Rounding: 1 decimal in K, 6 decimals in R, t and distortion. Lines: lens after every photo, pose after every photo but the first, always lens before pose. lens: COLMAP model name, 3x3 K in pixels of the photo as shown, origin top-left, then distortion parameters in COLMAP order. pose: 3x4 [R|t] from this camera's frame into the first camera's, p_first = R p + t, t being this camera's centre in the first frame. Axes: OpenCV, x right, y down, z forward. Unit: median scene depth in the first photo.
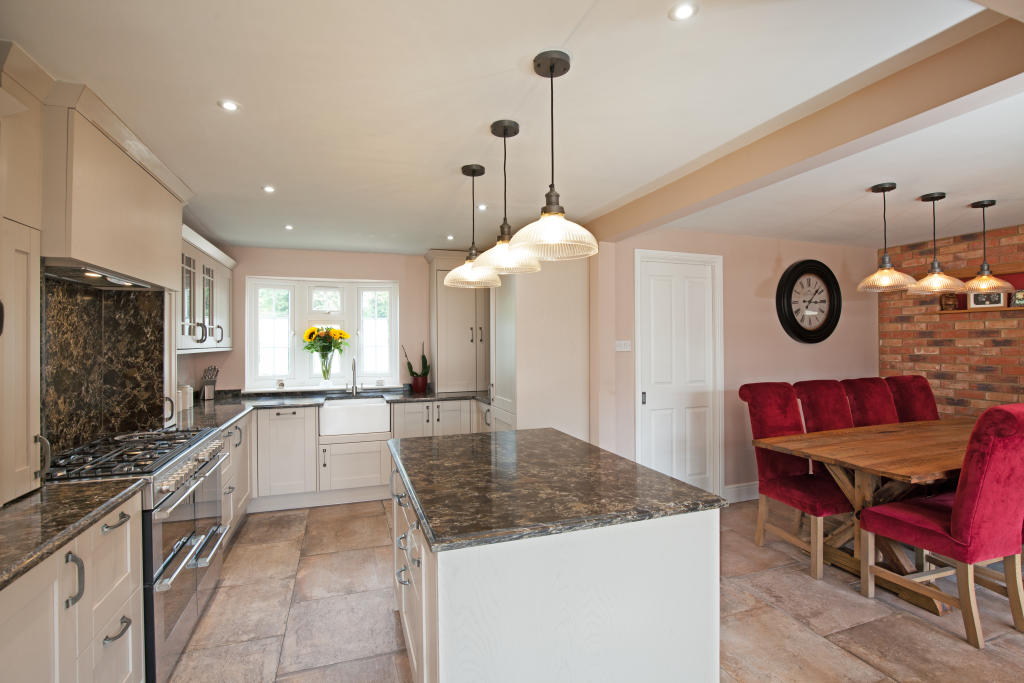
lens RADIAL K [[485.6, 0, 512.0], [0, 485.6, 341.5], [0, 0, 1]] dist [-0.000827, 0.000048]
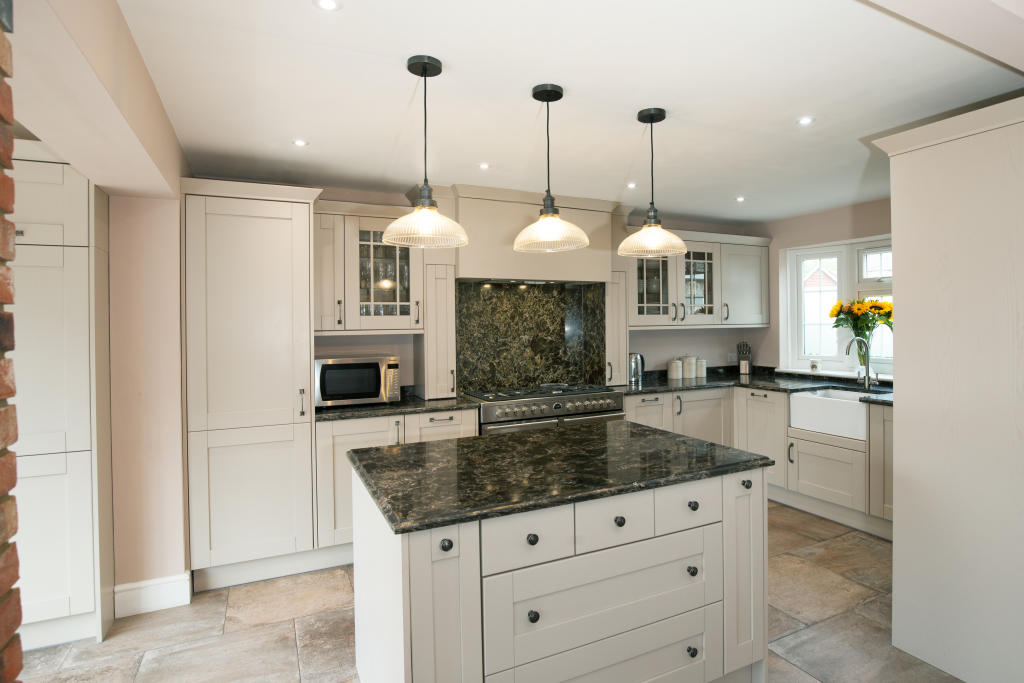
lens RADIAL K [[538.4, 0, 518.3], [0, 538.4, 325.0], [0, 0, 1]] dist [-0.025527, -0.000056]
pose [[0.120472, 0.007719, -0.992687, 0.720399], [0.013134, 0.999870, 0.009369, -0.004158], [0.992630, -0.014167, 0.120355, 0.589599]]
